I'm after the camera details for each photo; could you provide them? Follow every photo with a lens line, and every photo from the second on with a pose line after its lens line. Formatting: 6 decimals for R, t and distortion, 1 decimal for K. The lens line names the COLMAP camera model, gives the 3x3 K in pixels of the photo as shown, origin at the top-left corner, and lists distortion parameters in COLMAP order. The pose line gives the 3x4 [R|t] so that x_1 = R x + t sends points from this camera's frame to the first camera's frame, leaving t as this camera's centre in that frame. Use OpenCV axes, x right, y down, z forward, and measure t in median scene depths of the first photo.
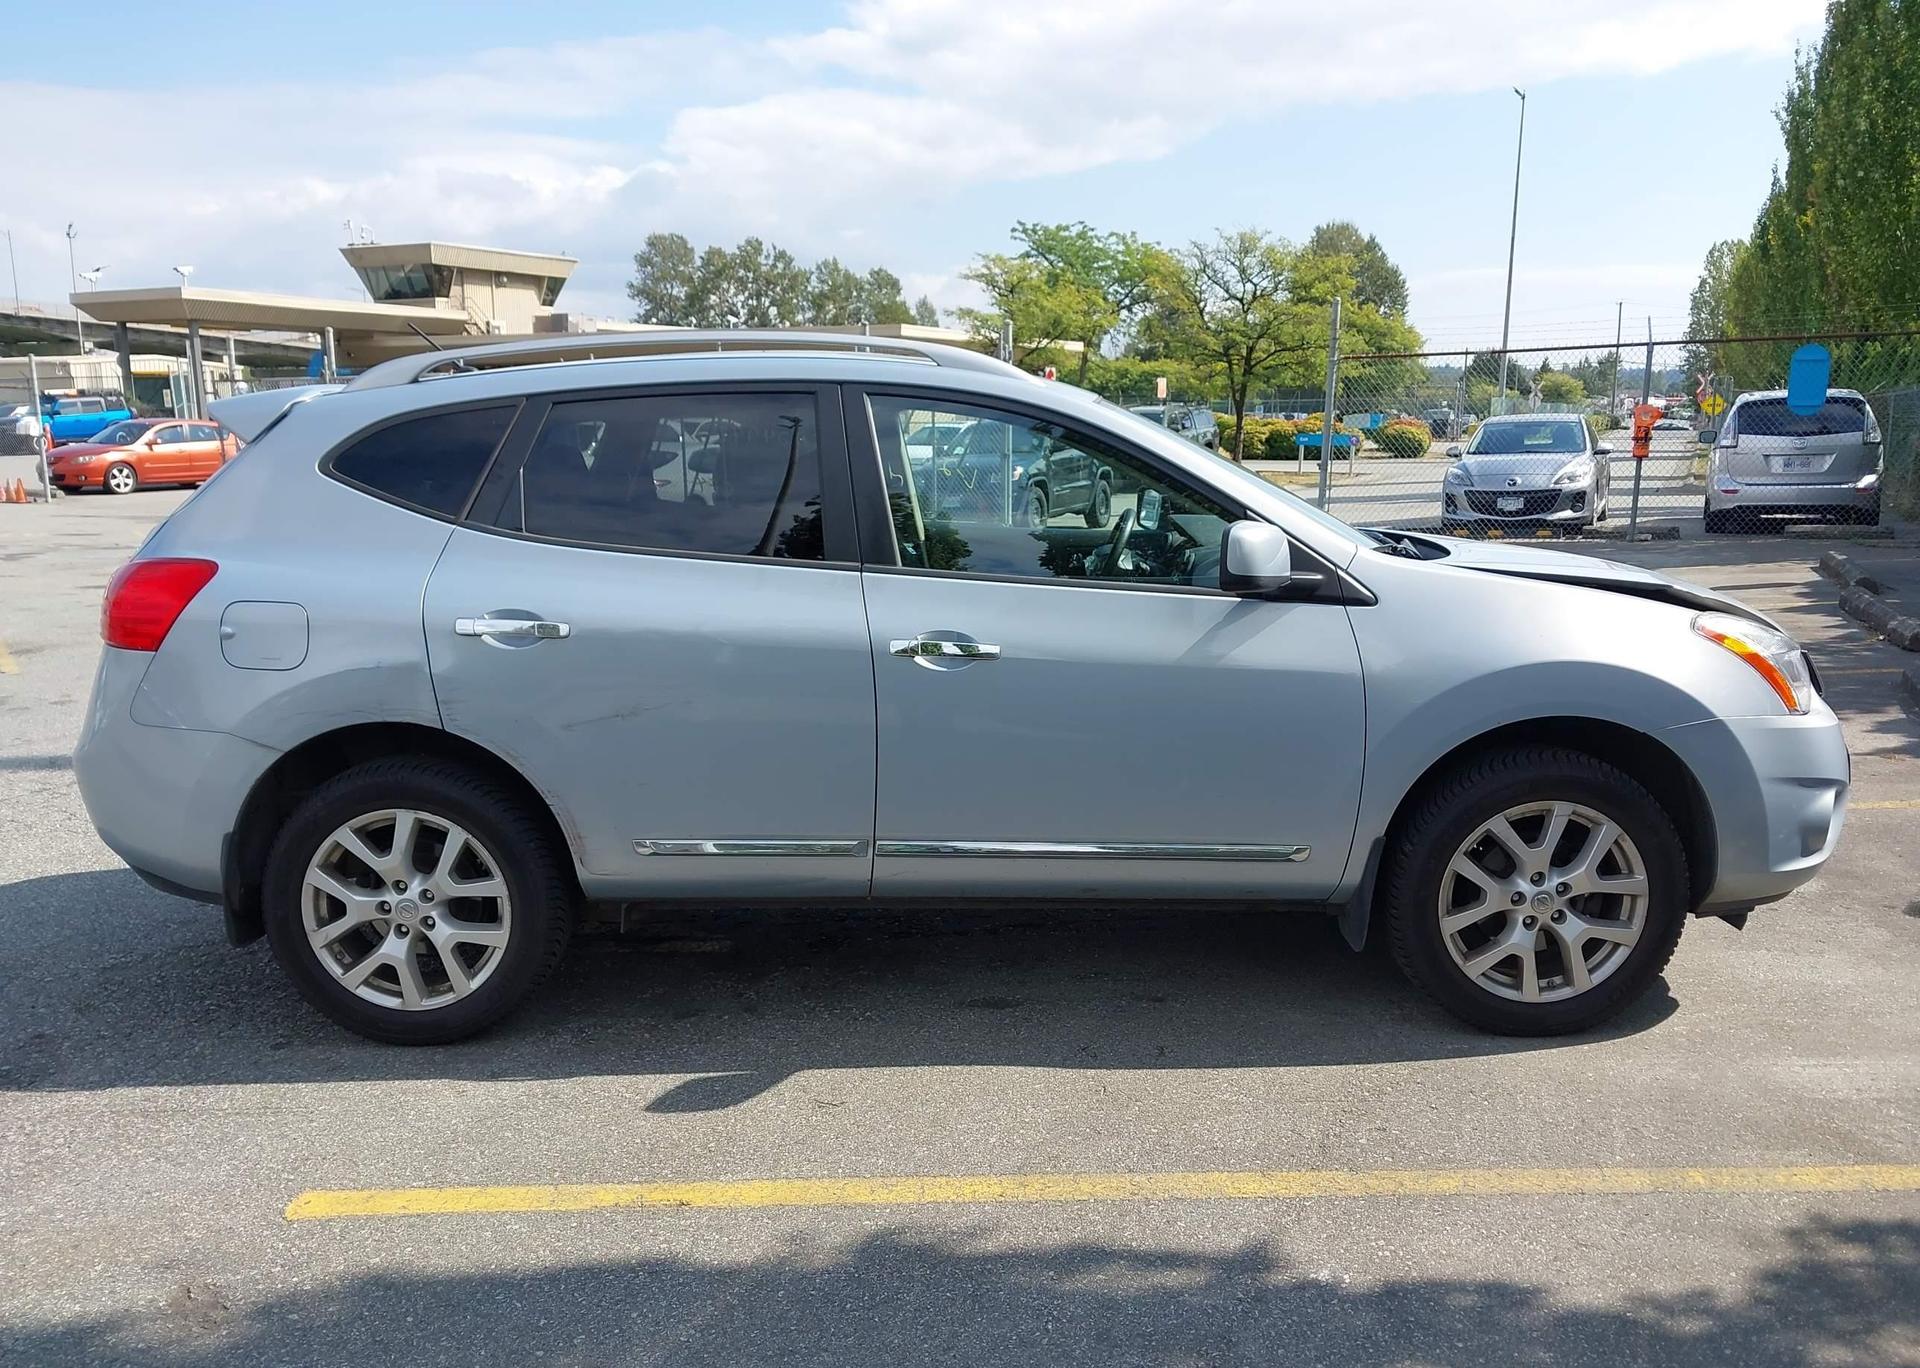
lens RADIAL K [[1516.0, 0, 989.4], [0, 1516.0, 685.9], [0, 0, 1]] dist [0.006929, 0.002563]
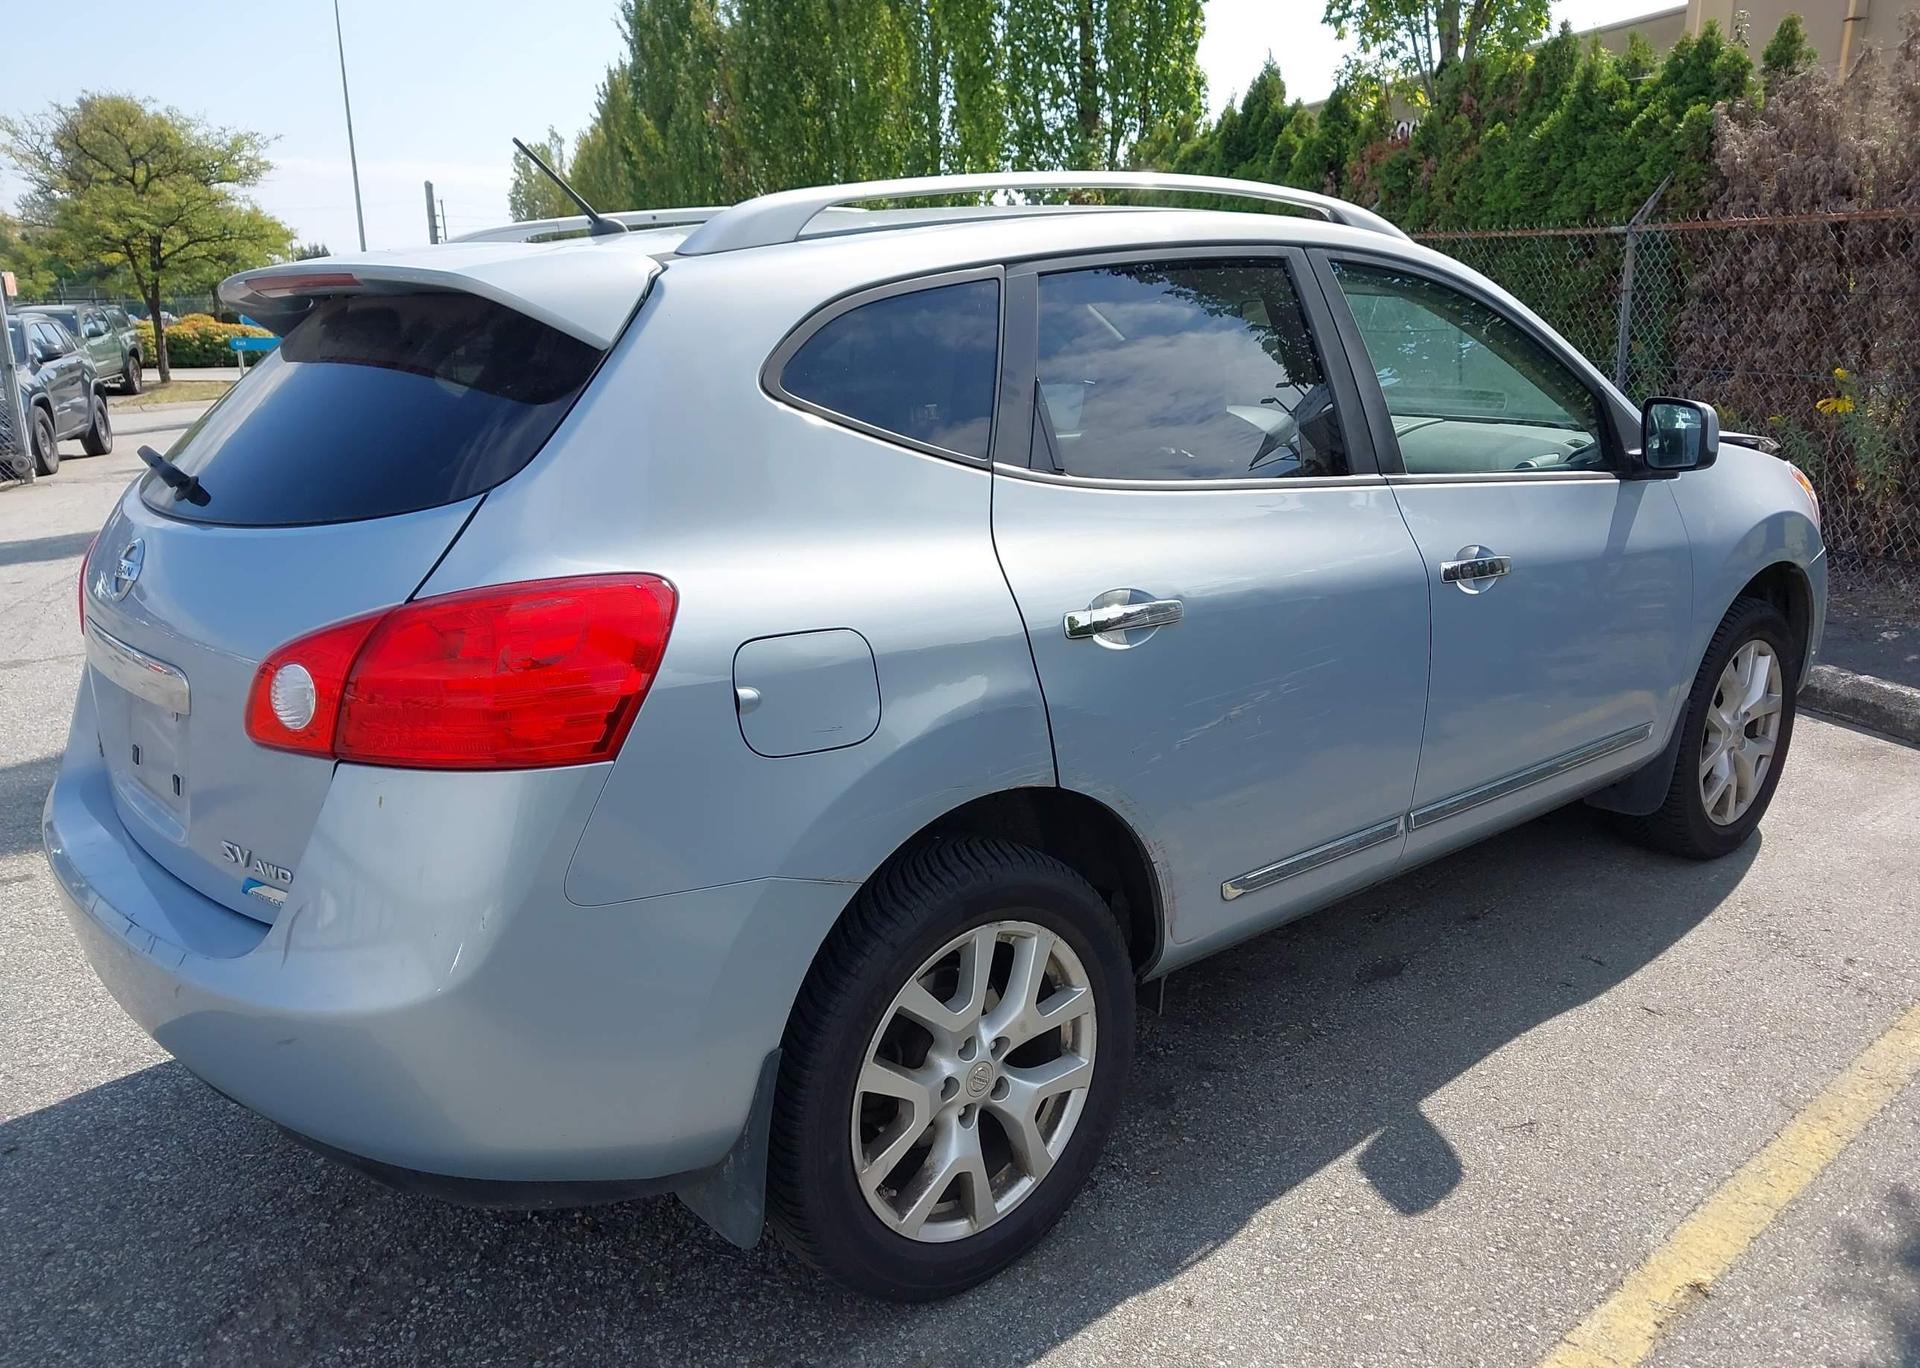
lens RADIAL K [[1516.0, 0, 949.1], [0, 1516.0, 681.1], [0, 0, 1]] dist [0.006929, 0.002563]
pose [[0.756279, -0.169338, 0.631955, -0.081248], [0.130923, 0.985557, 0.107410, -0.009270], [-0.641016, 0.001505, 0.767526, 0.055178]]
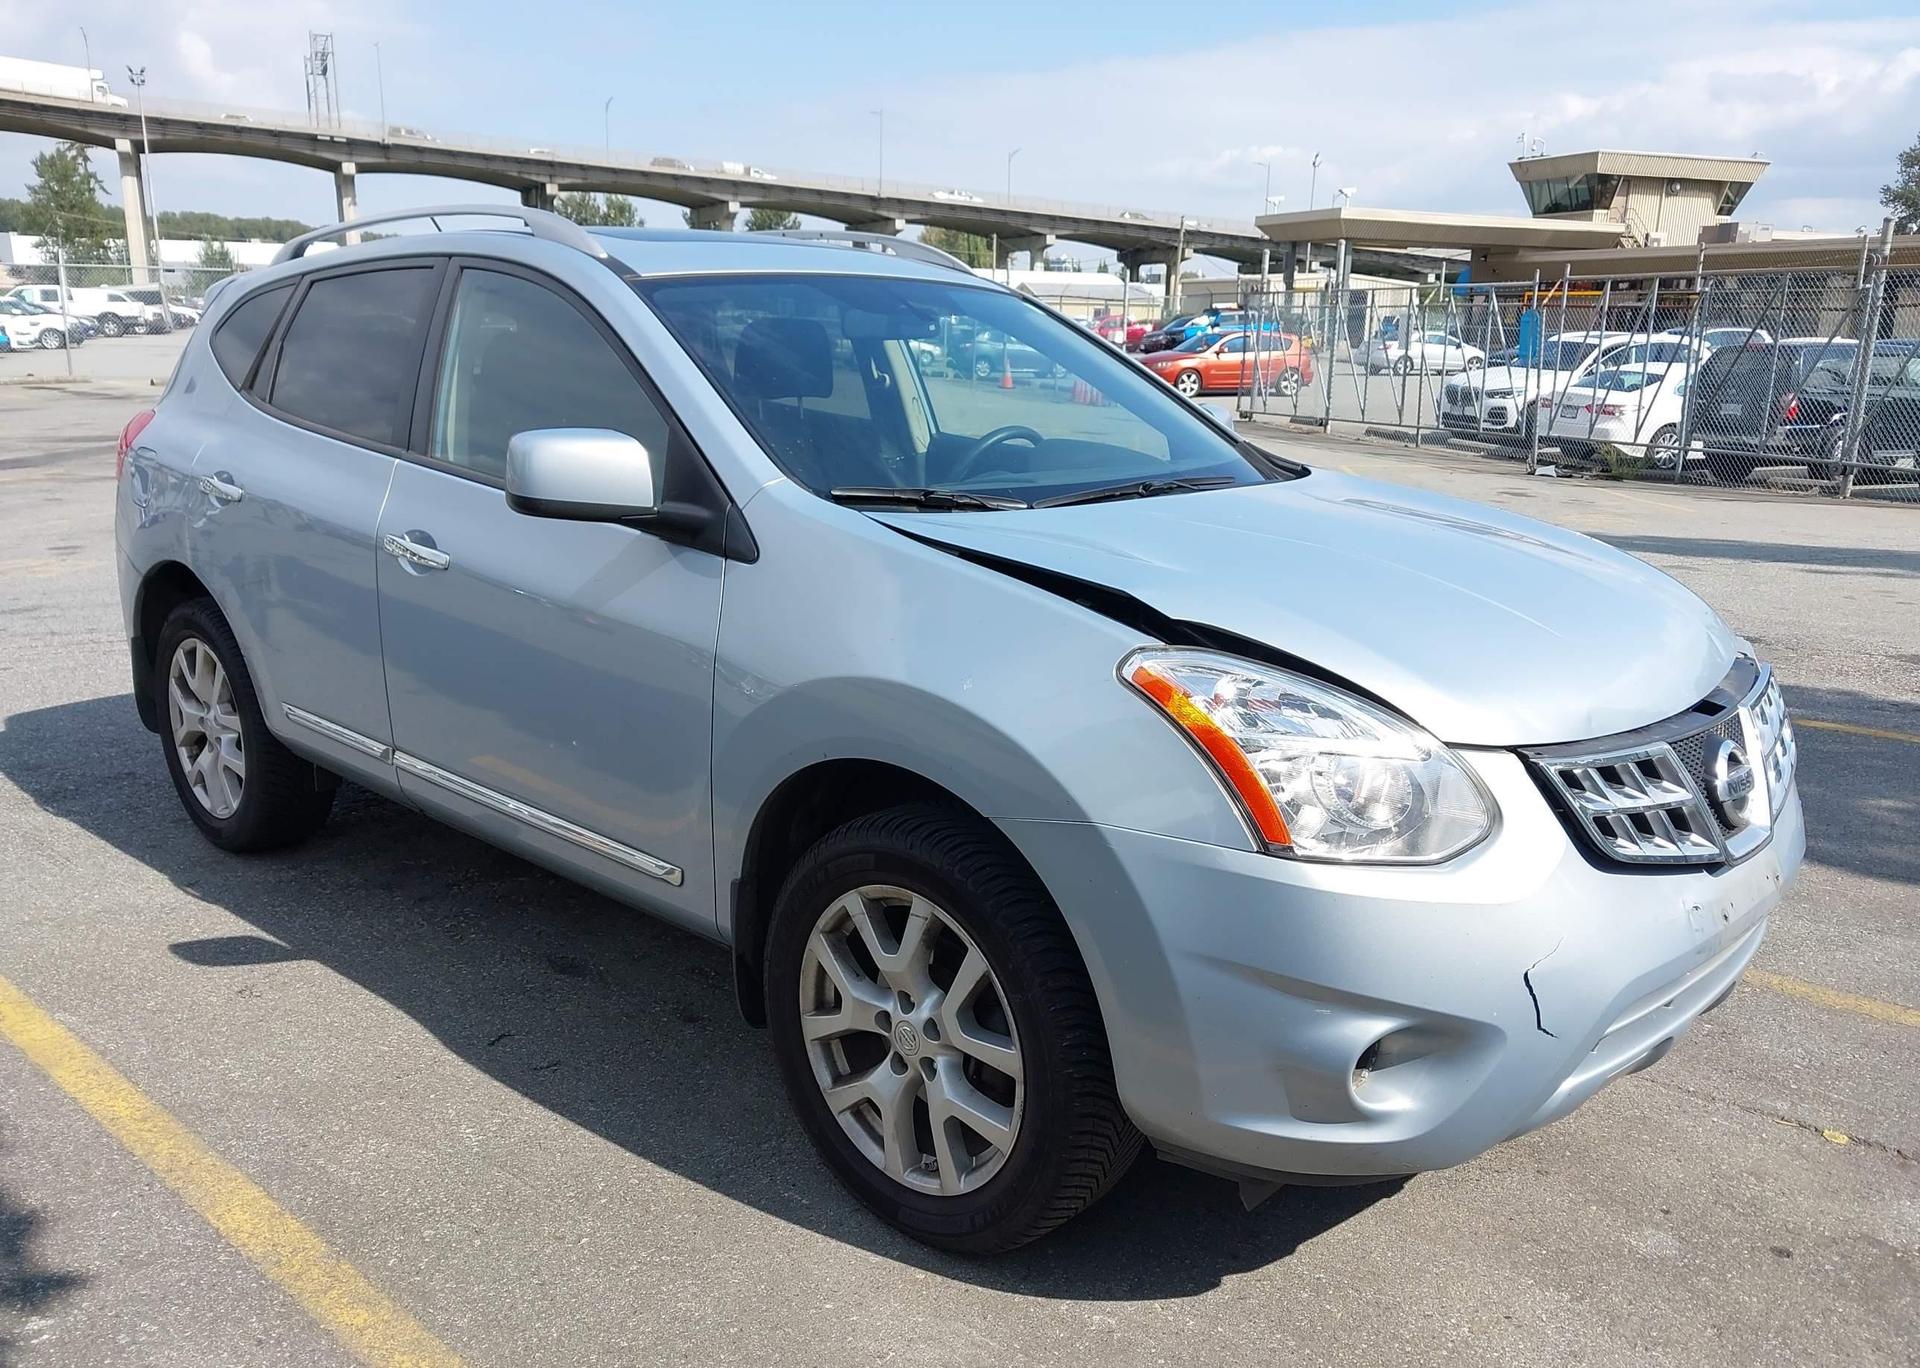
lens RADIAL K [[1516.0, 0, 979.6], [0, 1516.0, 710.7], [0, 0, 1]] dist [0.006929, 0.002563]
pose [[0.738947, 0.181152, -0.648954, 0.083992], [-0.137634, 0.983452, 0.117805, -0.008620], [0.659556, 0.002267, 0.751652, 0.055229]]
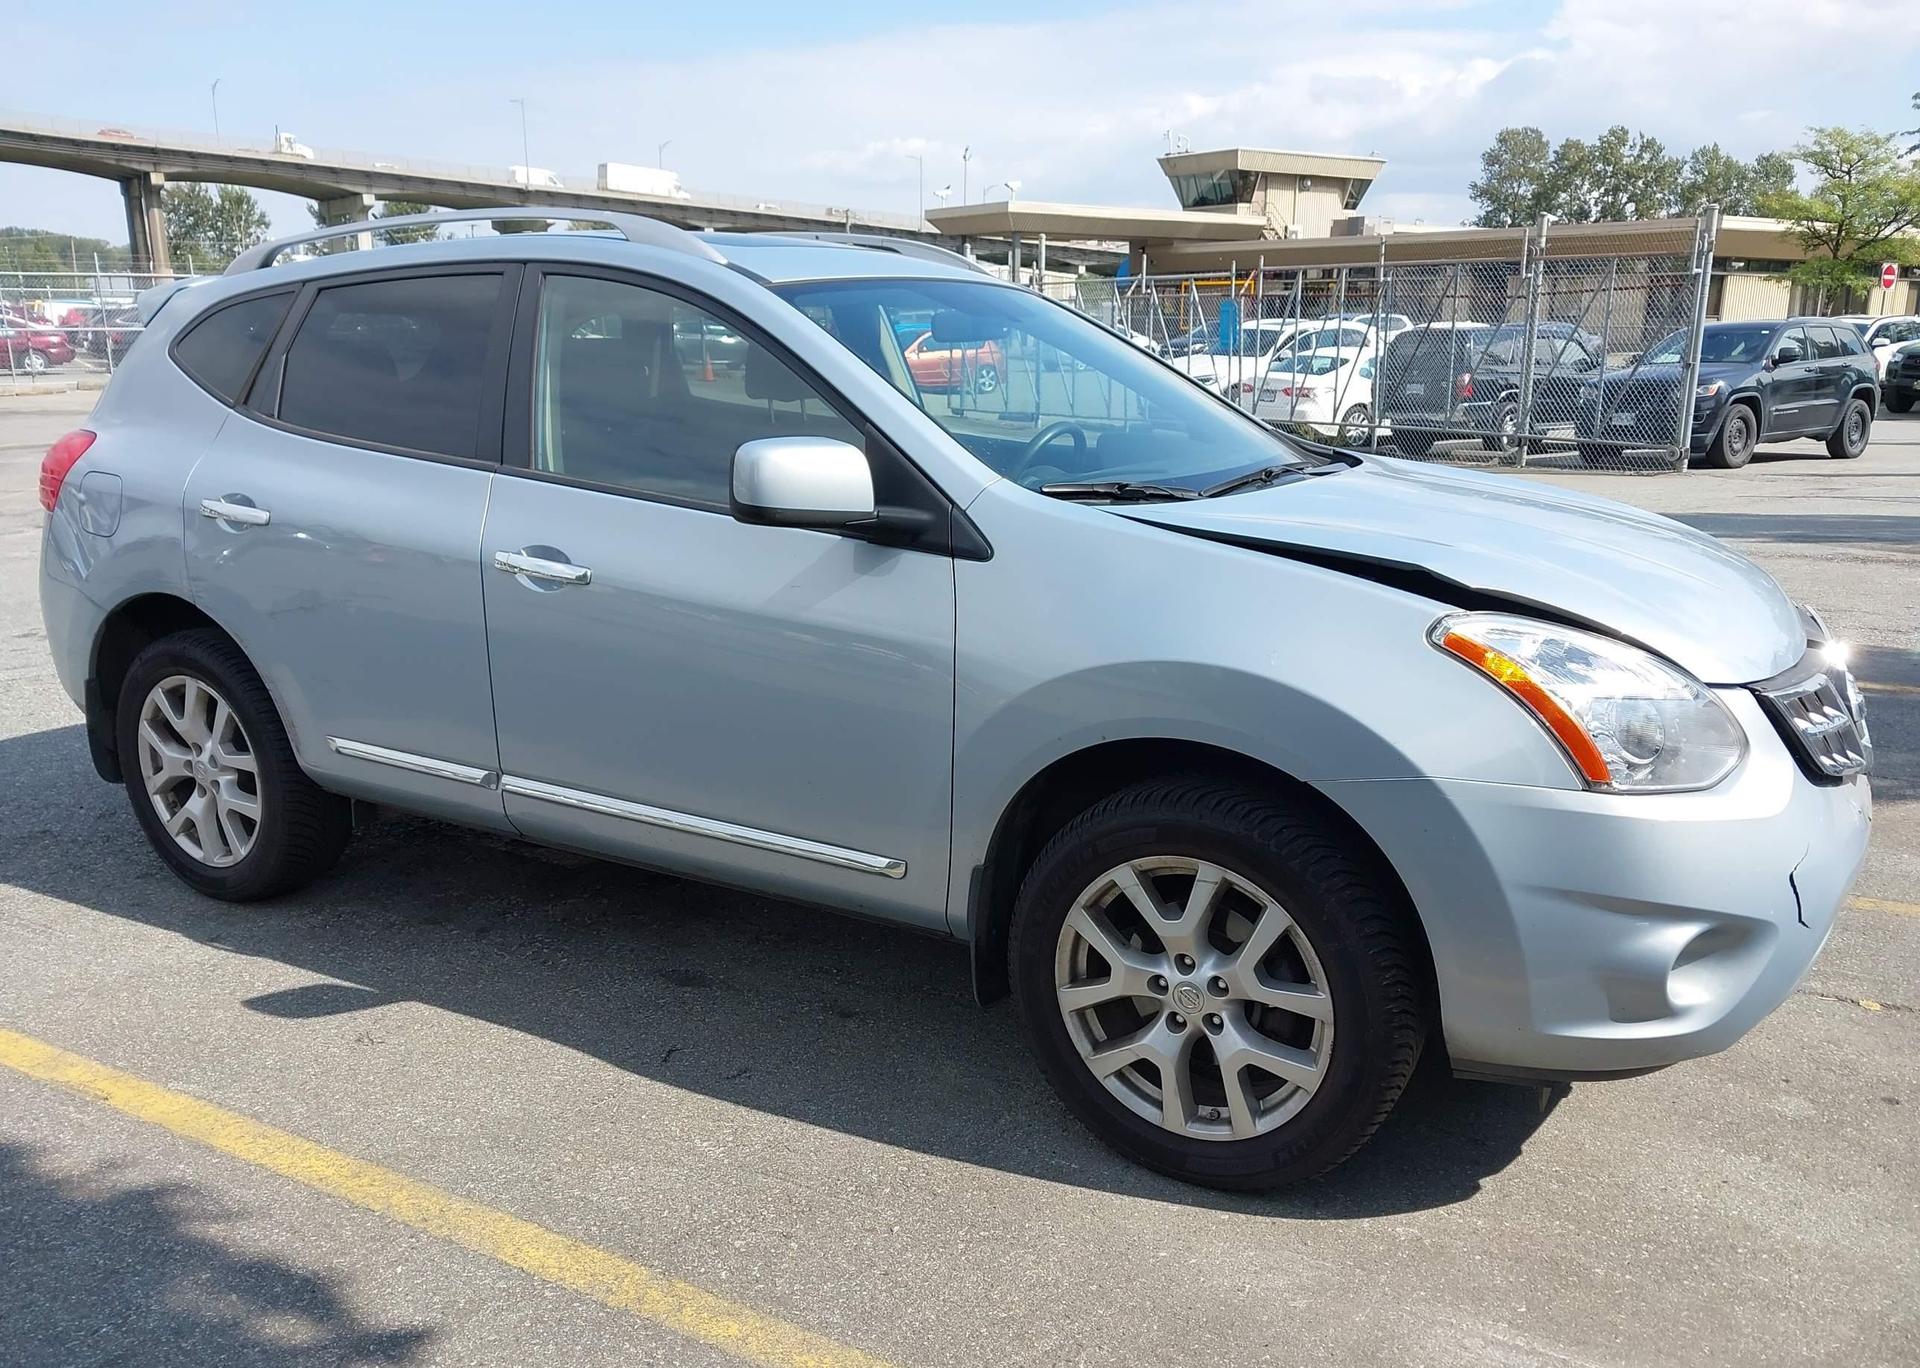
lens RADIAL K [[1516.0, 0, 984.2], [0, 1516.0, 713.3], [0, 0, 1]] dist [0.006929, 0.002563]
pose [[0.867073, 0.129388, -0.481086, 0.064042], [-0.092655, 0.990718, 0.099460, -0.005336], [0.489490, -0.041664, 0.871013, 0.036330]]
